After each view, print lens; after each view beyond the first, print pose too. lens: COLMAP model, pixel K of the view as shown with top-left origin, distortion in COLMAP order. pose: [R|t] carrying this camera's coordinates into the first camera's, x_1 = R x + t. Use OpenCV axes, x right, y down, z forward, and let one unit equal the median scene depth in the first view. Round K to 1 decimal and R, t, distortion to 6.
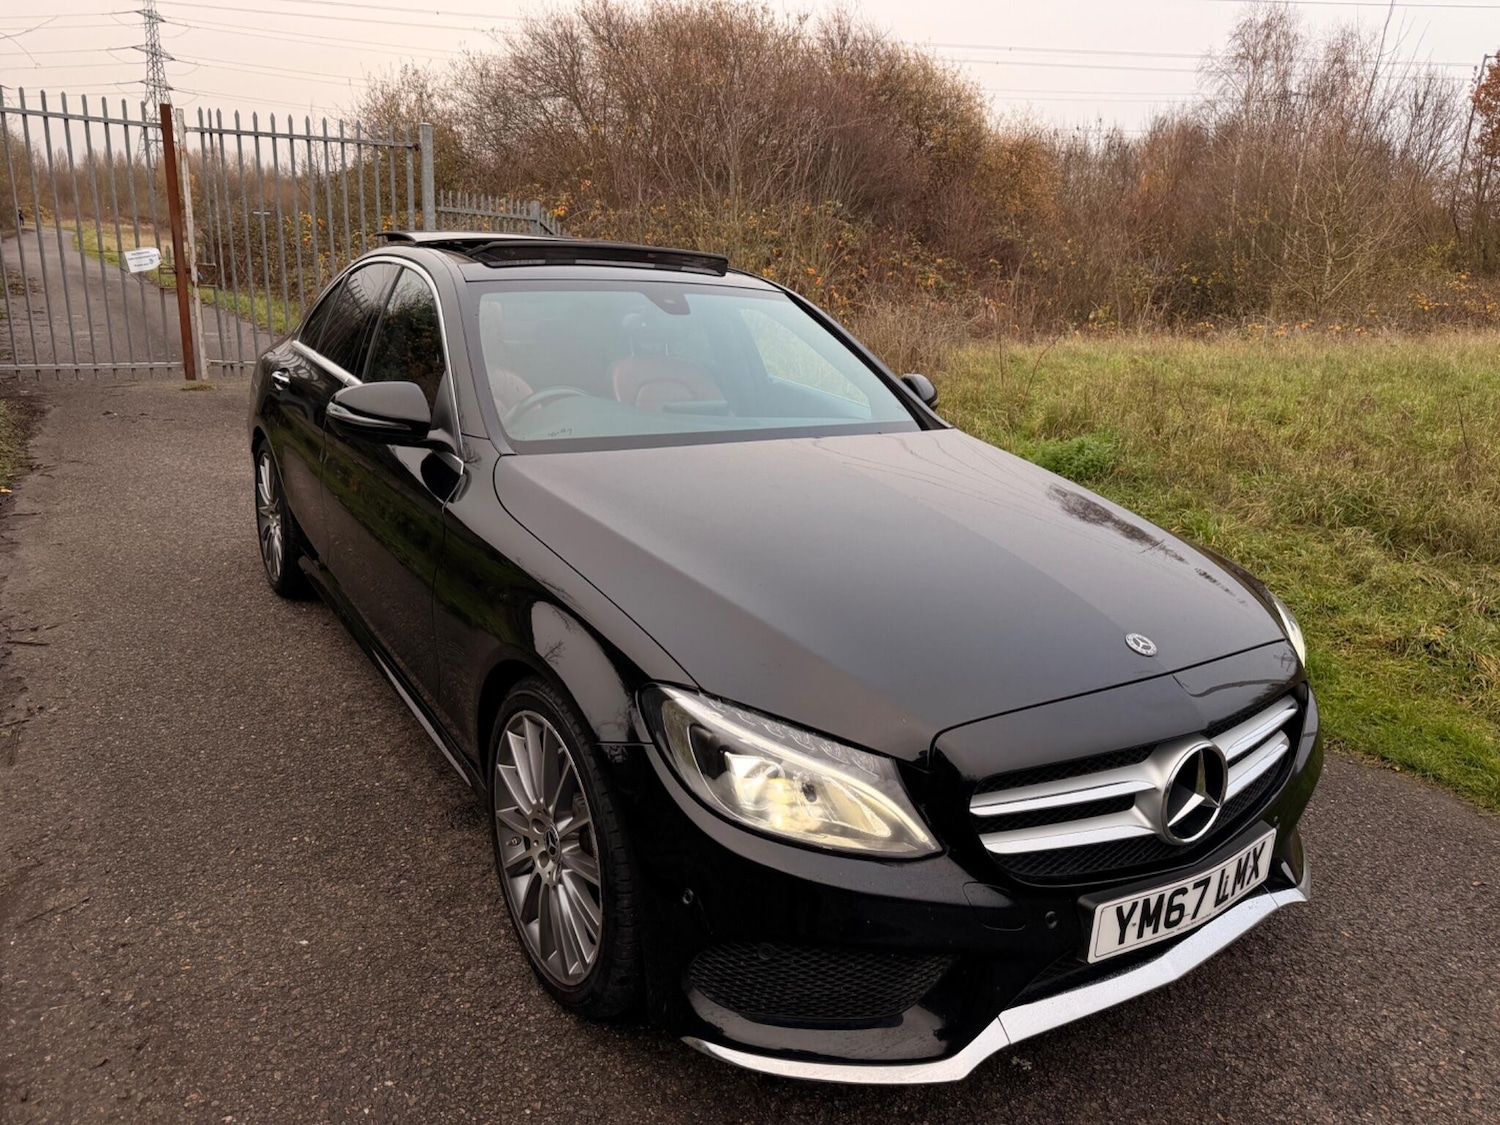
lens RADIAL K [[1056.2, 0, 757.5], [0, 1056.2, 555.3], [0, 0, 1]] dist [0.040733, -0.052204]
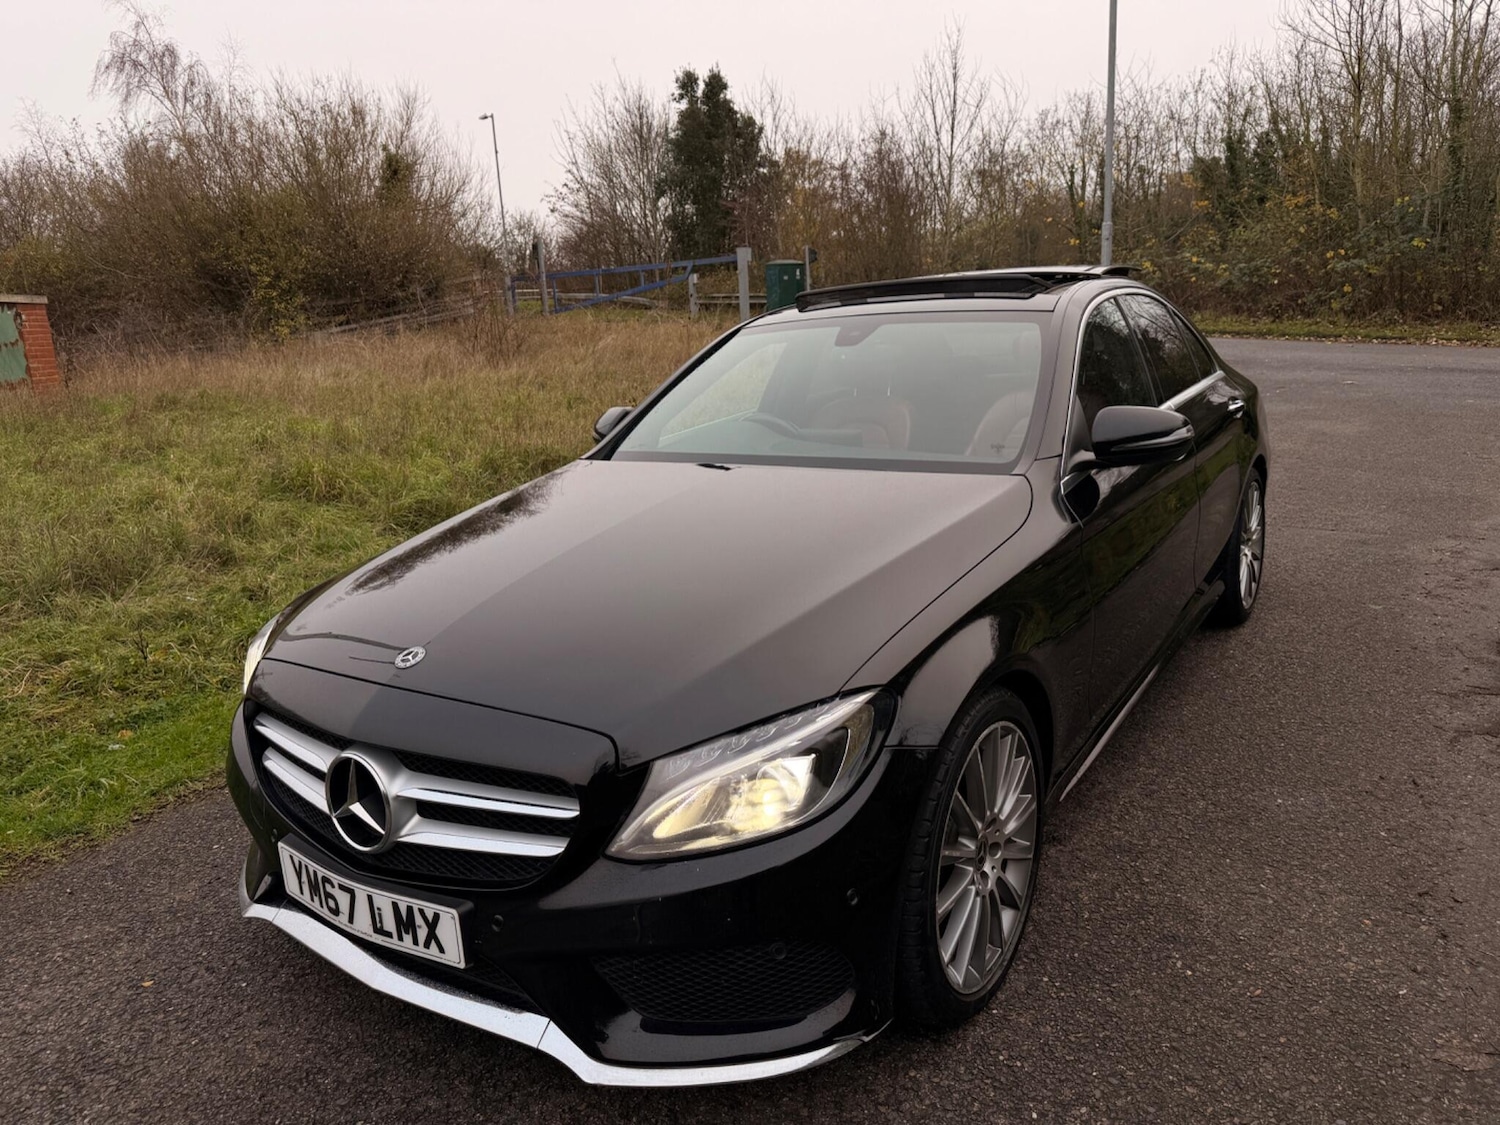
lens RADIAL K [[1062.5, 0, 756.6], [0, 1062.5, 556.0], [0, 0, 1]] dist [0.039710, -0.058107]
pose [[0.371367, 0.144736, -0.917136, 0.876423], [-0.177074, 0.980686, 0.083064, -0.098092], [0.911444, 0.131554, 0.389824, 0.548219]]
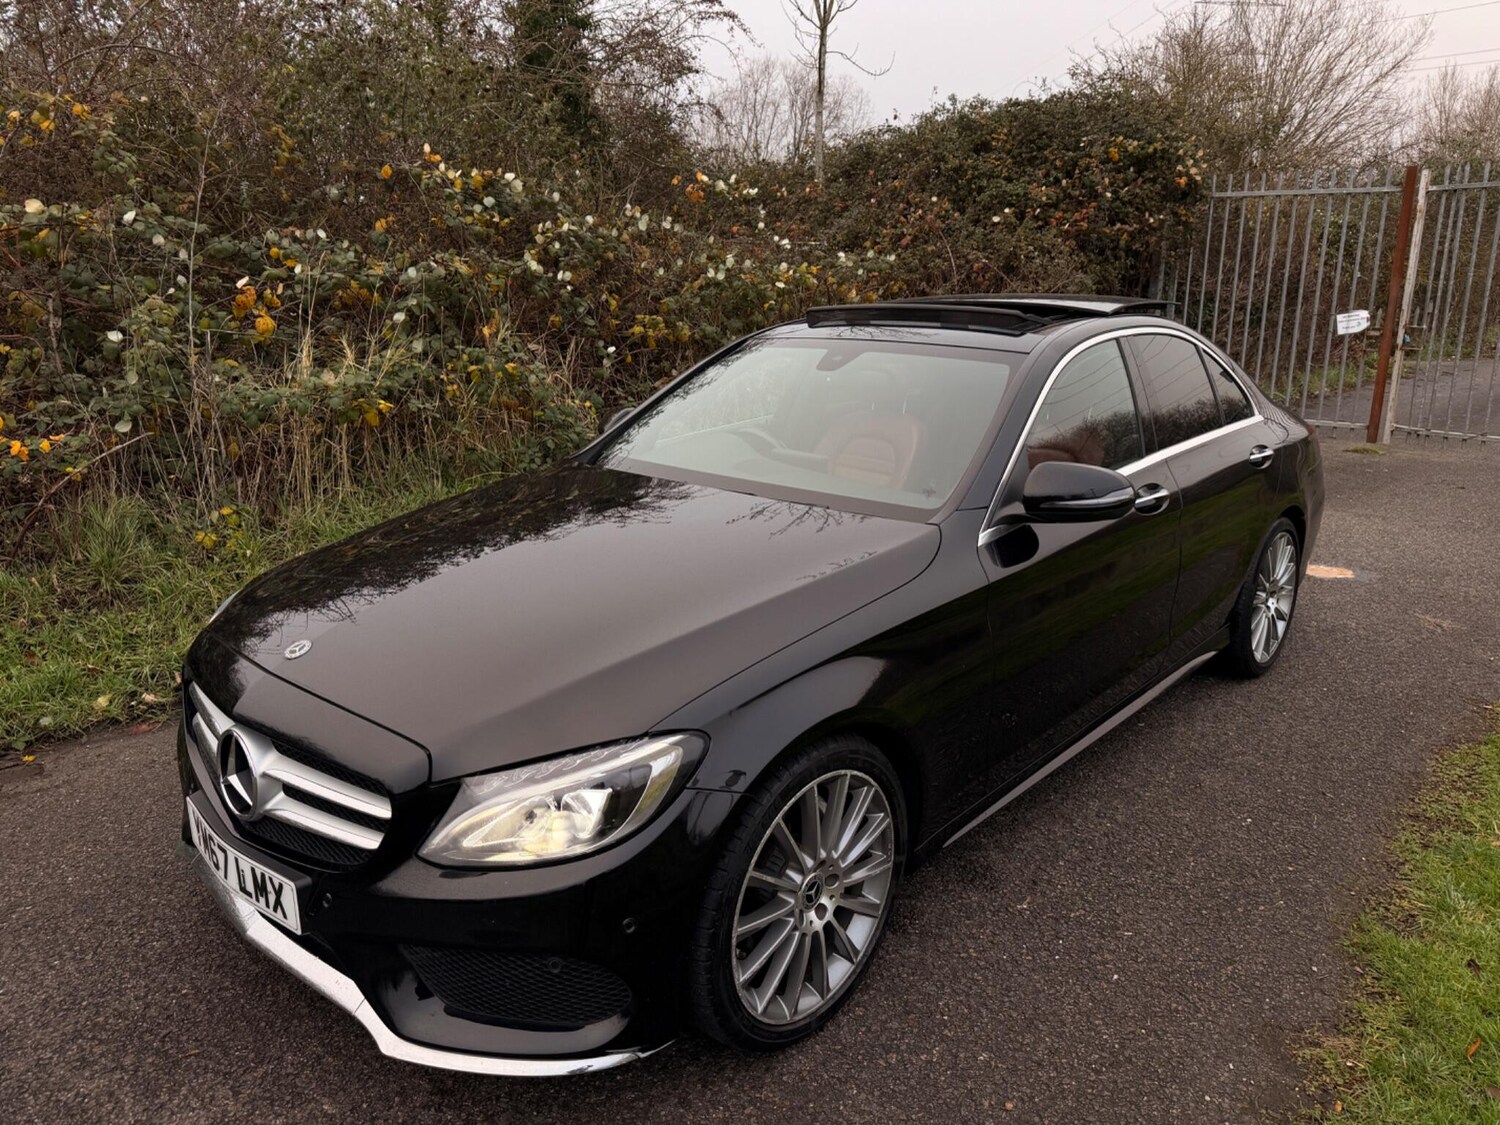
lens RADIAL K [[1062.5, 0, 756.6], [0, 1062.5, 556.0], [0, 0, 1]] dist [0.039710, -0.058107]
pose [[0.229673, 0.203974, -0.951654, 0.950817], [-0.258162, 0.955534, 0.142500, -0.185807], [0.938404, 0.212953, 0.272119, 0.694244]]
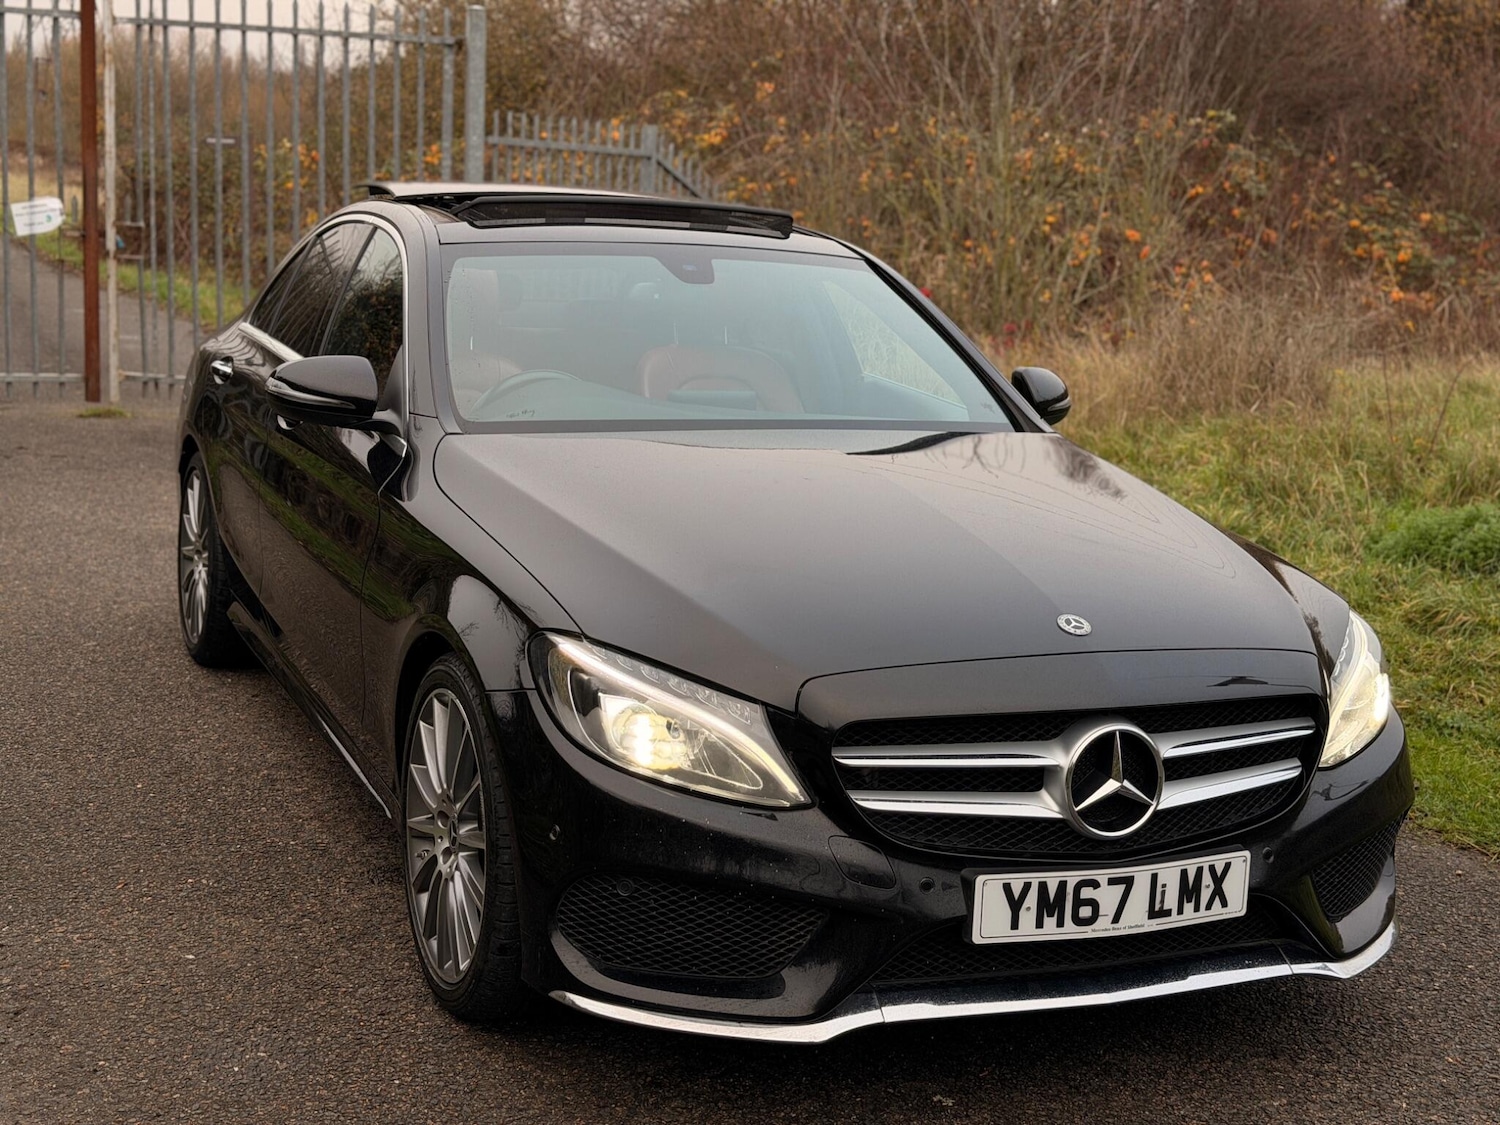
lens RADIAL K [[2094.1, 0, 750.0], [0, 2094.1, 562.5], [0, 0, 1]] dist [0.207165, -0.343299]
pose [[0.983879, 0.028687, -0.176521, 0.249425], [-0.048117, 0.993116, -0.106795, 0.146980], [0.172242, 0.113567, 0.978486, -0.515784]]
